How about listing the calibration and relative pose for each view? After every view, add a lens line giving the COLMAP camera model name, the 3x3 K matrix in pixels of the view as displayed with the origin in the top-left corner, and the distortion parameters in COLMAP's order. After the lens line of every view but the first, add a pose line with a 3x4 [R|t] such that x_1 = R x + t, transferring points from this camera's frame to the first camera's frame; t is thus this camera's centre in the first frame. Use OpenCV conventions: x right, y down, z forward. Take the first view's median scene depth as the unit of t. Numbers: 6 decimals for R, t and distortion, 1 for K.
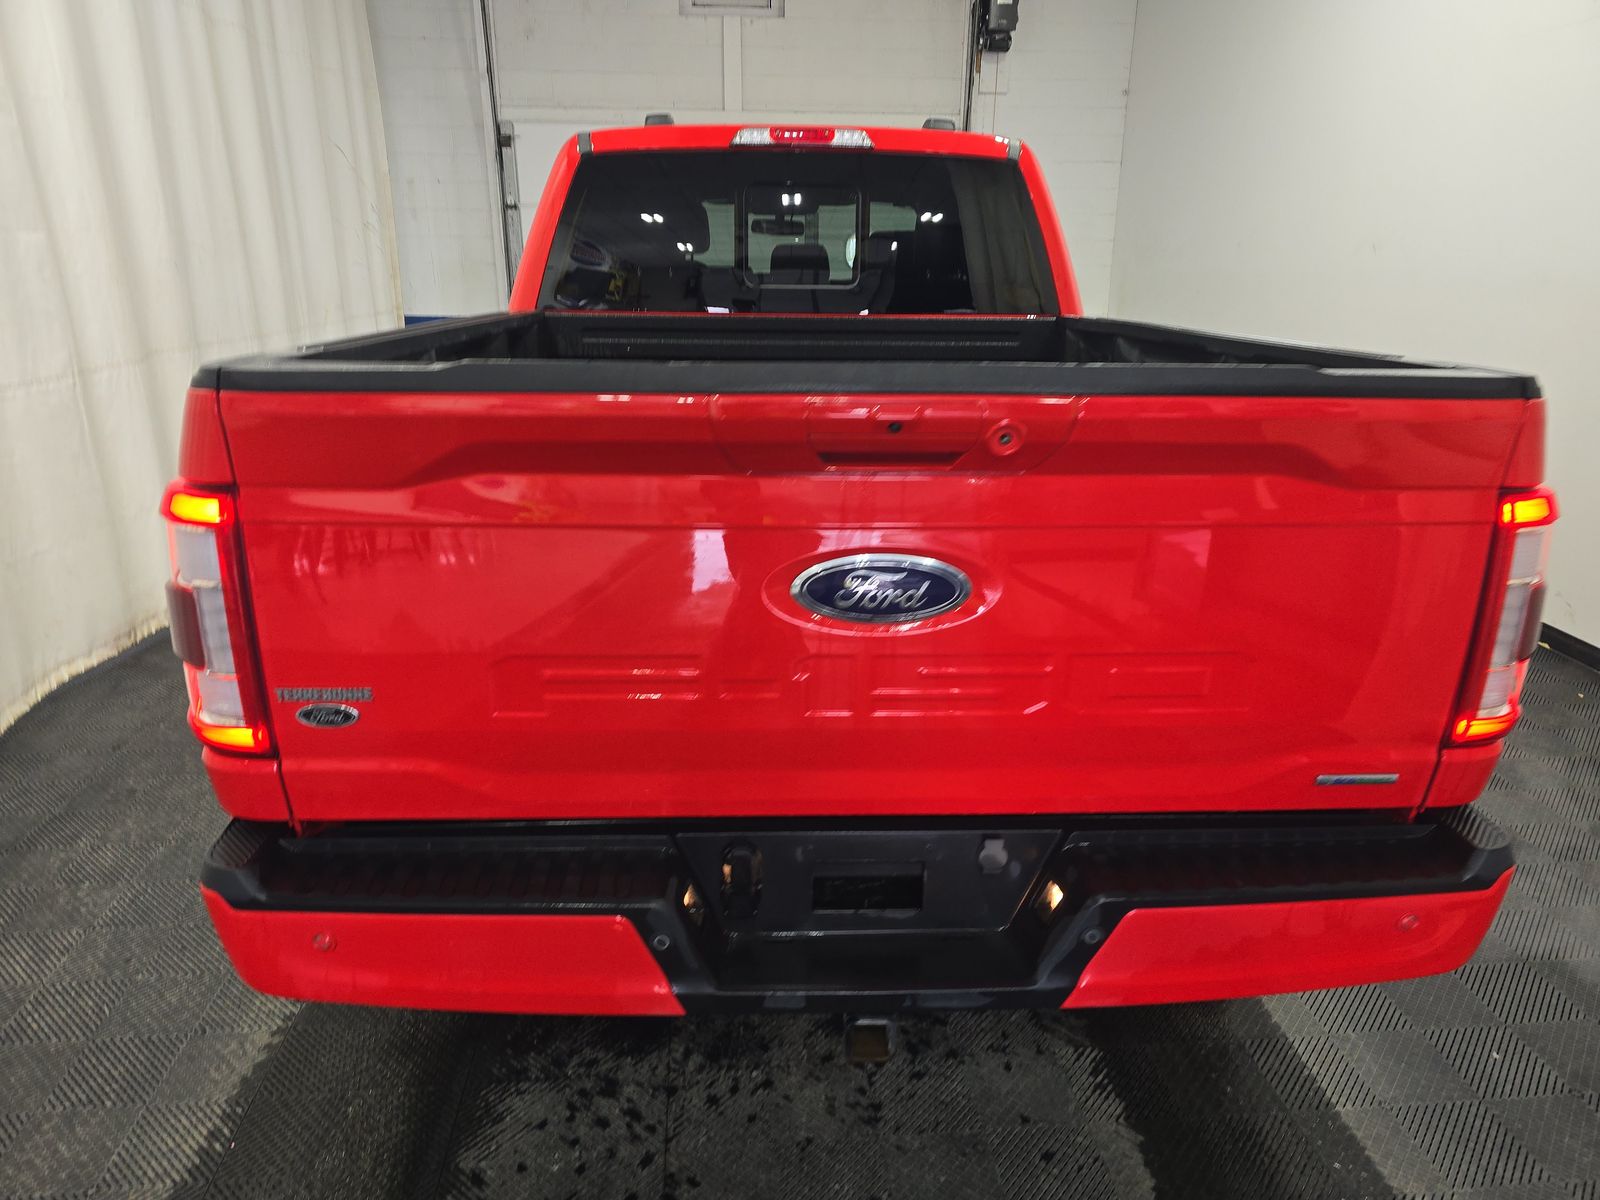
lens RADIAL K [[1065.8, 0, 799.5], [0, 1065.8, 624.6], [0, 0, 1]] dist [0.000905, -0.000033]
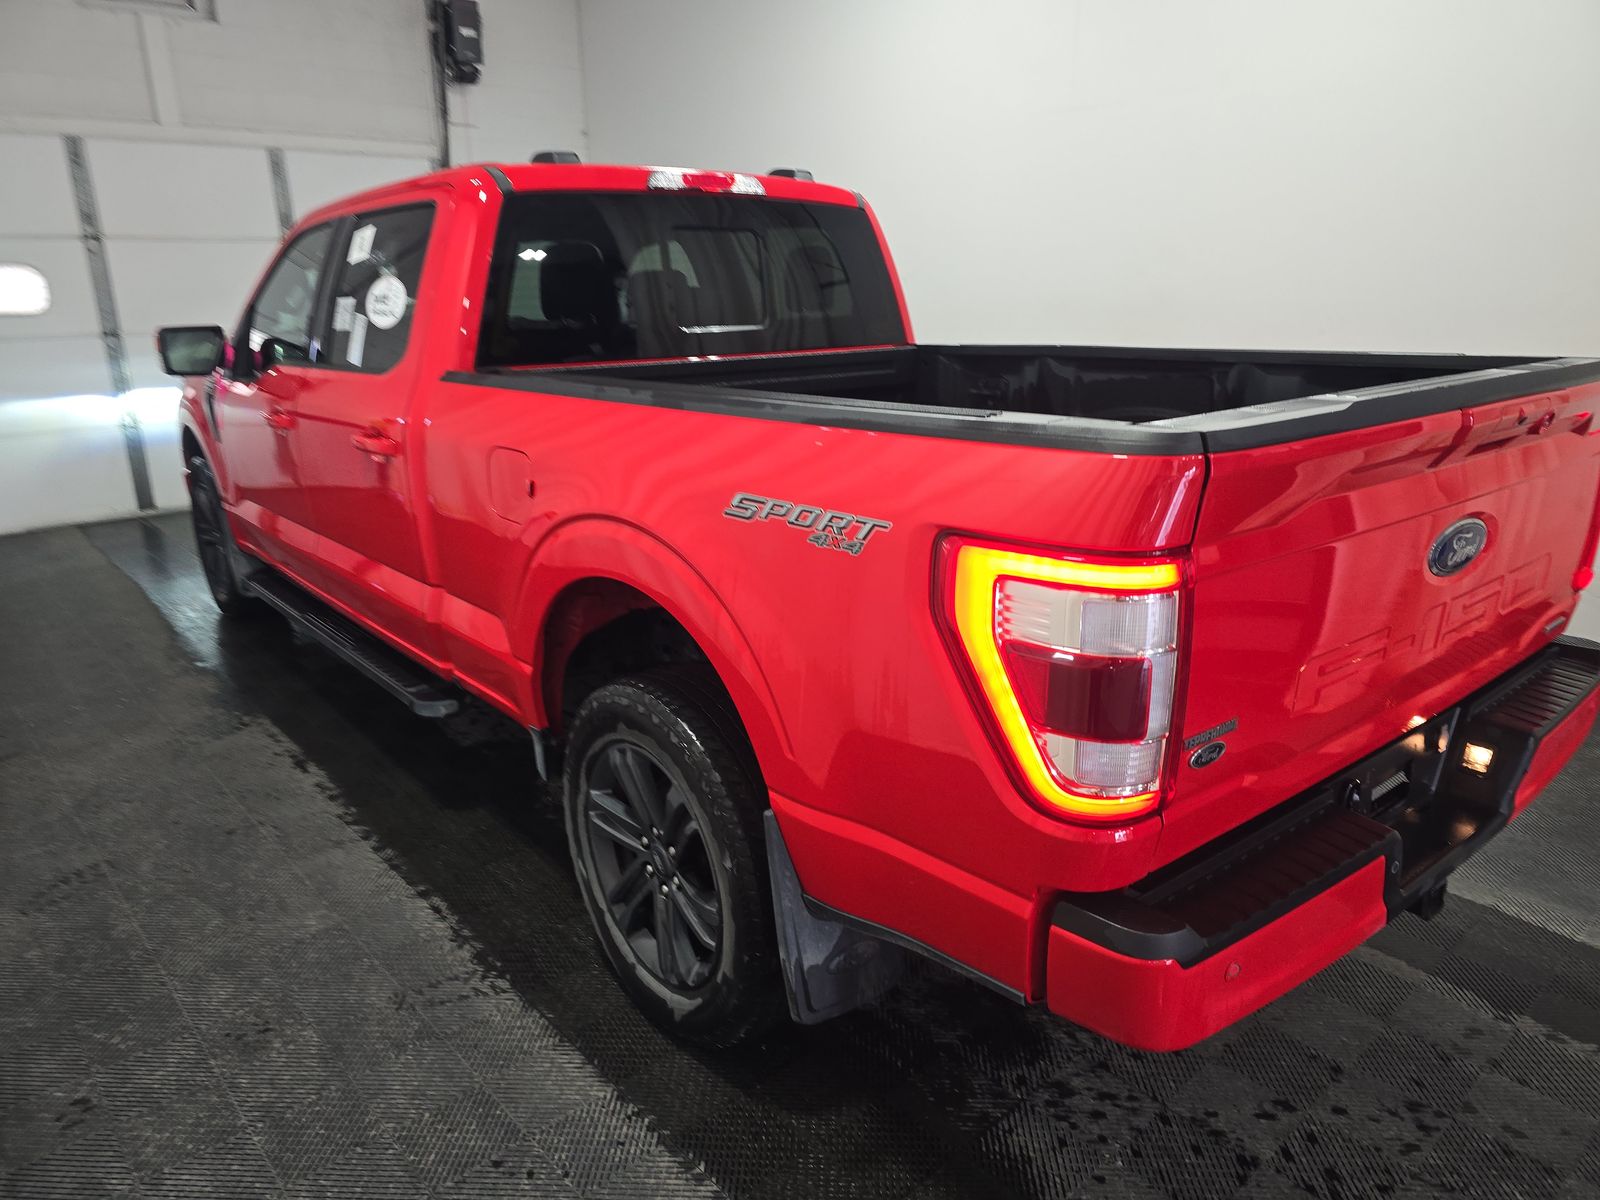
lens RADIAL K [[1065.8, 0, 799.5], [0, 1065.8, 624.6], [0, 0, 1]] dist [0.000905, -0.000033]
pose [[0.804279, -0.199531, 0.559752, -0.555780], [0.211498, 0.976381, 0.044153, -0.073010], [-0.555341, 0.082875, 0.827483, 0.146062]]
